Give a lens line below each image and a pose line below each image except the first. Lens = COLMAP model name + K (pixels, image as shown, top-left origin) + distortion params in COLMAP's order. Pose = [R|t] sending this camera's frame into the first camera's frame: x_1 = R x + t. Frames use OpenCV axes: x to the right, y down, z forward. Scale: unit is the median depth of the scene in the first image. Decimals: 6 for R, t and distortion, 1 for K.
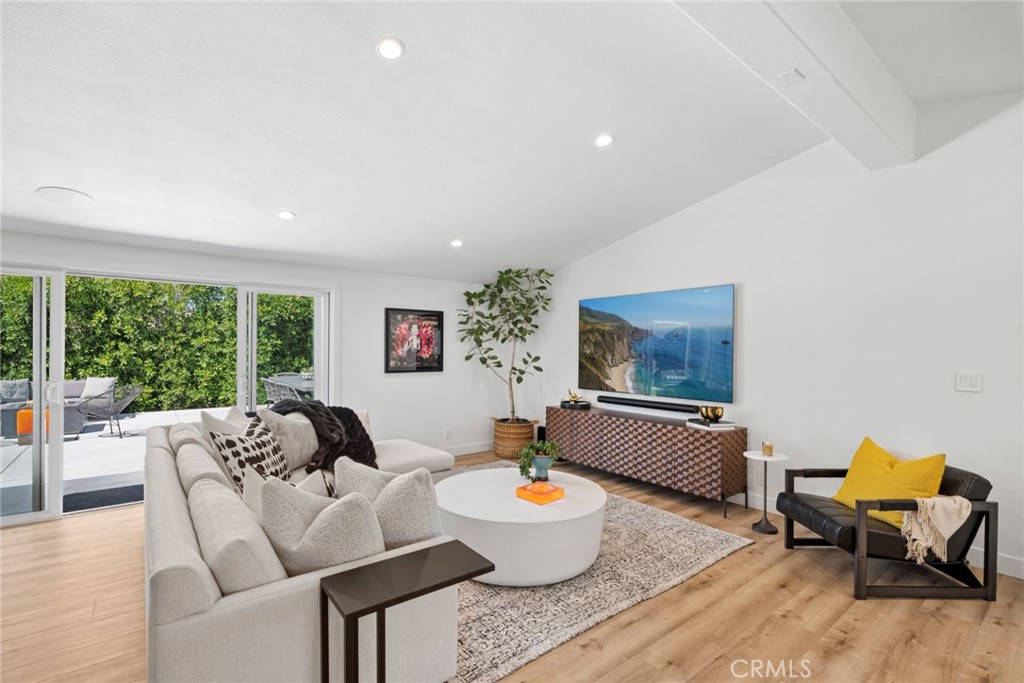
lens RADIAL K [[467.0, 0, 512.4], [0, 467.0, 347.6], [0, 0, 1]] dist [-0.000185, 0.000459]
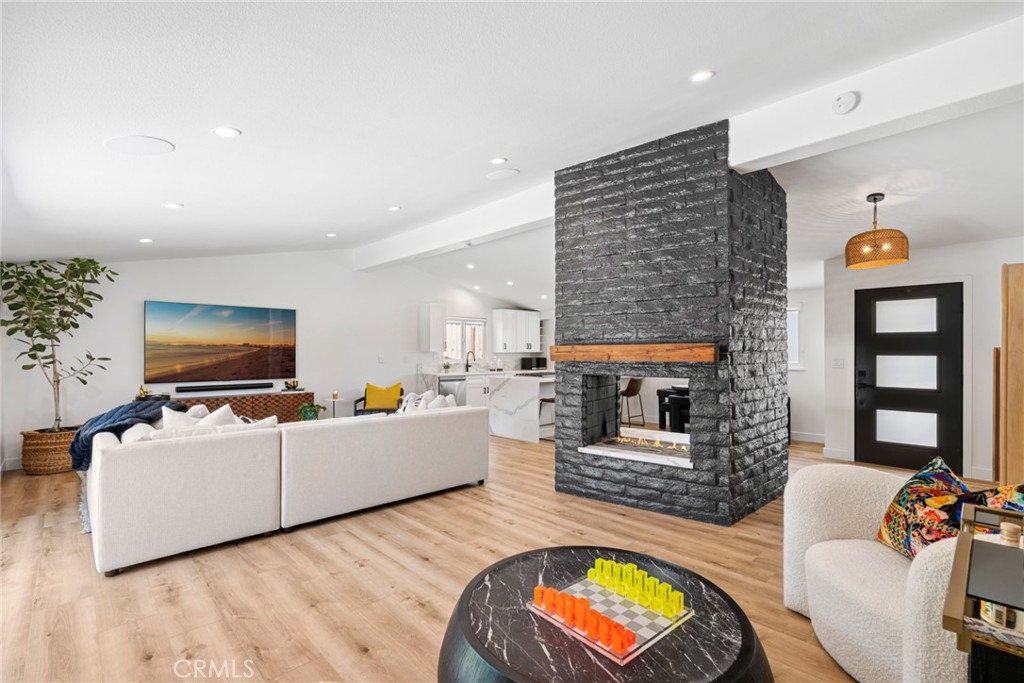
lens RADIAL K [[467.0, 0, 510.1], [0, 467.0, 349.1], [0, 0, 1]] dist [-0.000185, 0.000459]
pose [[-0.088576, -0.000834, 0.996069, -1.339406], [-0.003536, 0.999994, 0.000523, 0.006869], [-0.996063, -0.003476, -0.088579, 0.358152]]
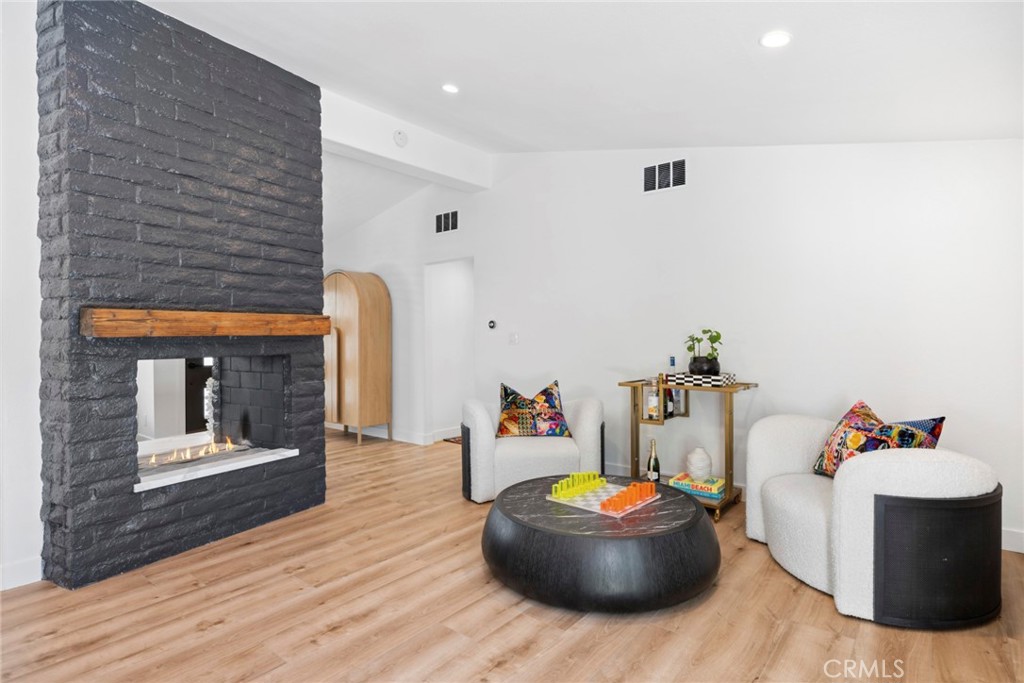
lens RADIAL K [[516.3, 0, 517.5], [0, 516.3, 337.2], [0, 0, 1]] dist [-0.000071, 0.000080]
pose [[-0.977897, 0.002672, -0.209070, -0.684498], [0.003859, 0.999979, -0.005270, 0.038483], [0.209052, -0.005961, -0.977886, 0.856421]]
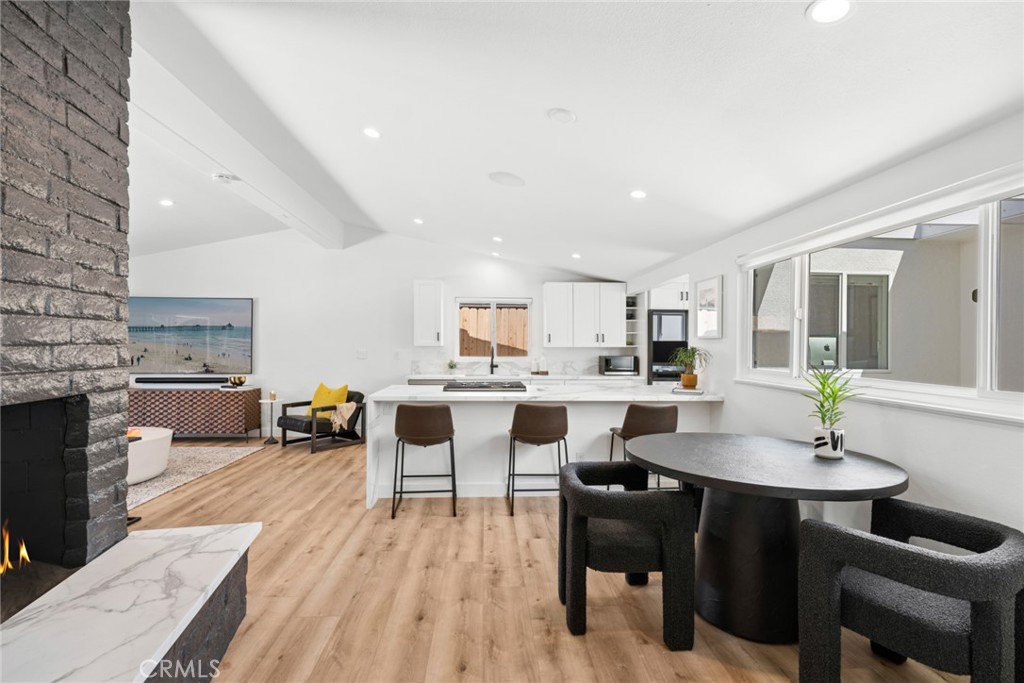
lens RADIAL K [[467.0, 0, 516.2], [0, 467.0, 344.8], [0, 0, 1]] dist [-0.000185, 0.000459]
pose [[0.569361, -0.002785, 0.822083, -0.320834], [-0.004277, 0.999971, 0.006350, 0.007136], [-0.822077, -0.007132, 0.569332, -0.640728]]
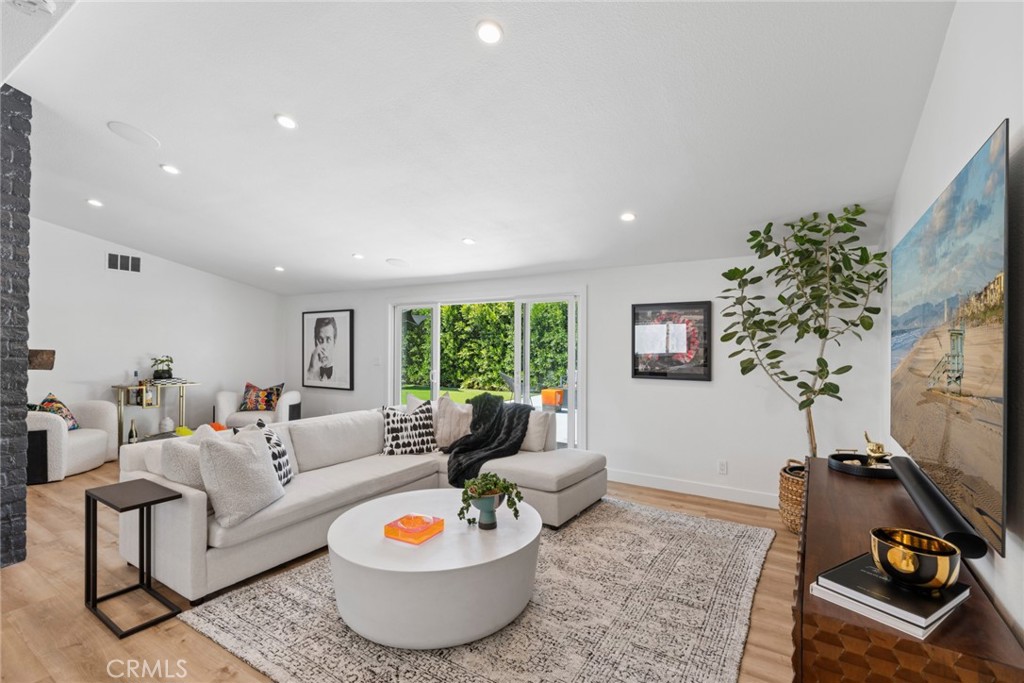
lens RADIAL K [[467.0, 0, 513.0], [0, 467.0, 344.6], [0, 0, 1]] dist [-0.000185, 0.000459]
pose [[0.323057, -0.007309, -0.946351, 0.636724], [-0.000454, 0.999969, -0.007878, -0.002166], [0.946379, 0.002974, 0.323044, 0.643143]]
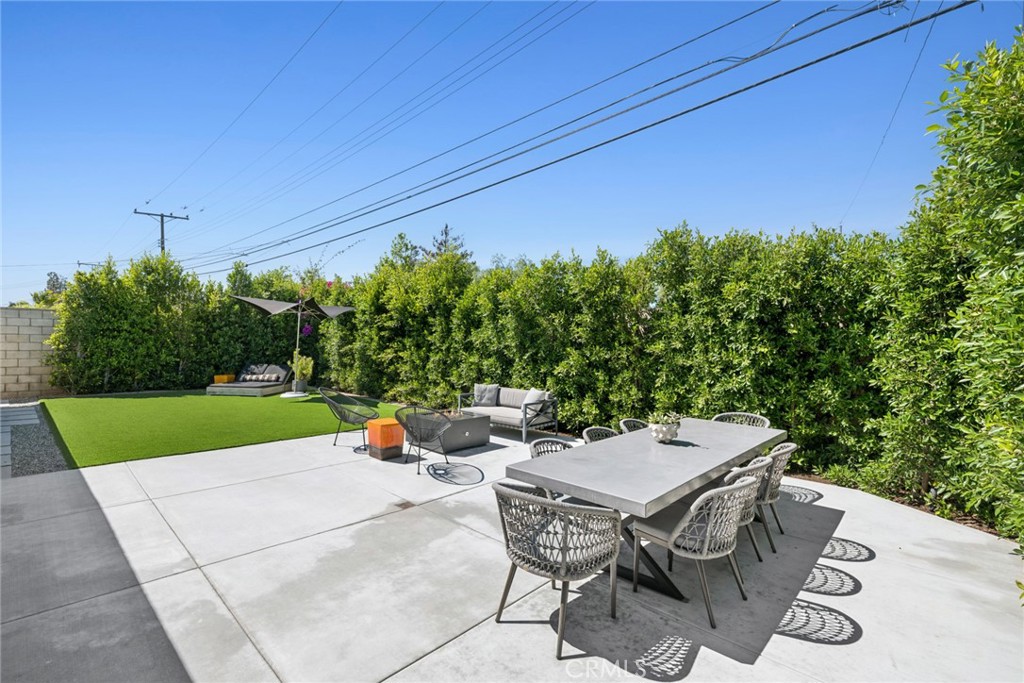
lens RADIAL K [[457.0, 0, 511.2], [0, 457.0, 338.0], [0, 0, 1]] dist [-0.002385, 0.000743]
pose [[0.151999, -0.013293, -0.988291, -0.144830], [-0.015503, 0.999754, -0.015832, -0.035839], [0.988259, 0.017728, 0.151756, 1.834911]]
